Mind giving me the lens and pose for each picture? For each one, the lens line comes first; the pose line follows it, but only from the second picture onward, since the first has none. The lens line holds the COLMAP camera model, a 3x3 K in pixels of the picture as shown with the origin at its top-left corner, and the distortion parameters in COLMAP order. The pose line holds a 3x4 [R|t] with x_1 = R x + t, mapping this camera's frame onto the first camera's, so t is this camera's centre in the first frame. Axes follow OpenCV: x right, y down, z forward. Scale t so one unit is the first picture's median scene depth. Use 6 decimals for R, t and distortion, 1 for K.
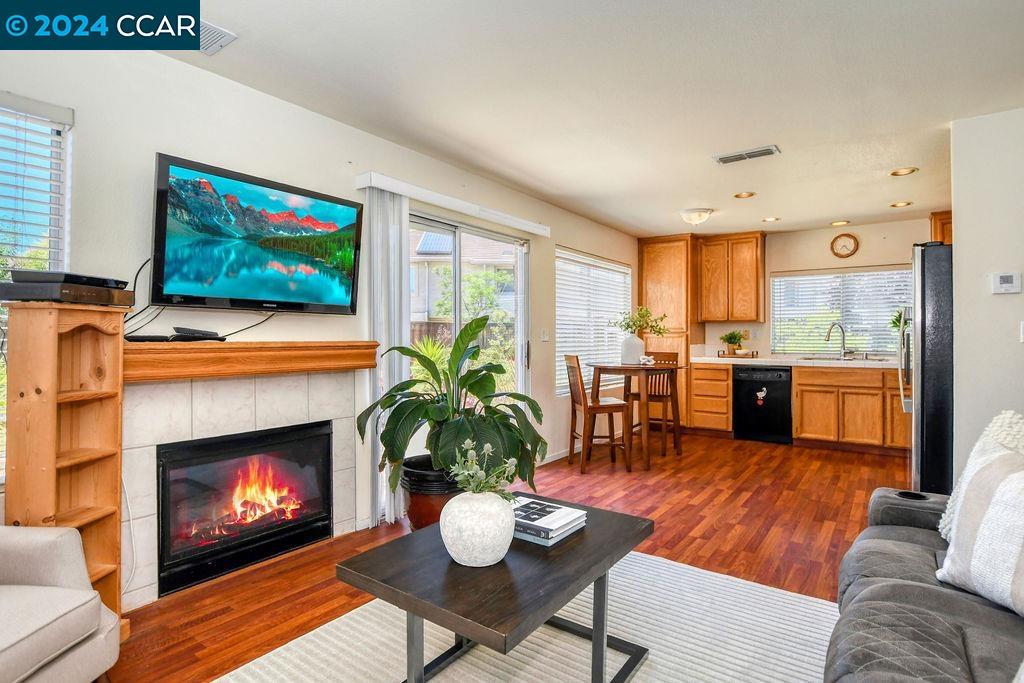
lens RADIAL K [[509.3, 0, 516.8], [0, 509.3, 339.3], [0, 0, 1]] dist [-0.029679, 0.005651]
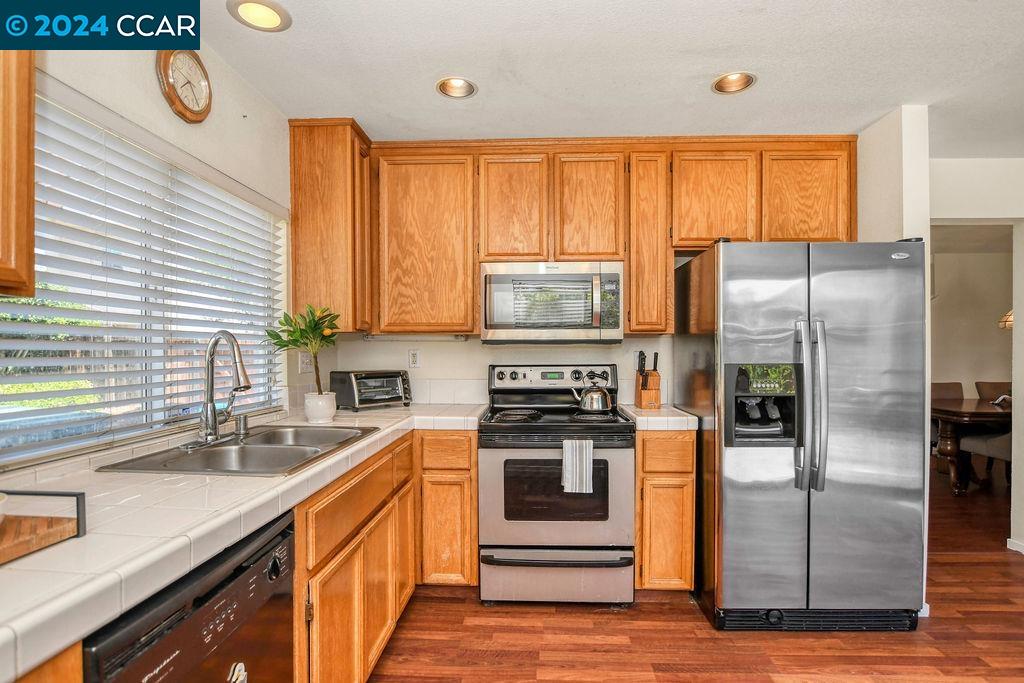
lens RADIAL K [[509.3, 0, 512.7], [0, 509.3, 355.3], [0, 0, 1]] dist [-0.029679, 0.005651]
pose [[-0.546752, -0.009015, 0.837246, 0.333051], [0.001598, 0.999929, 0.011811, -0.023216], [-0.837293, 0.007795, -0.546699, 1.196875]]
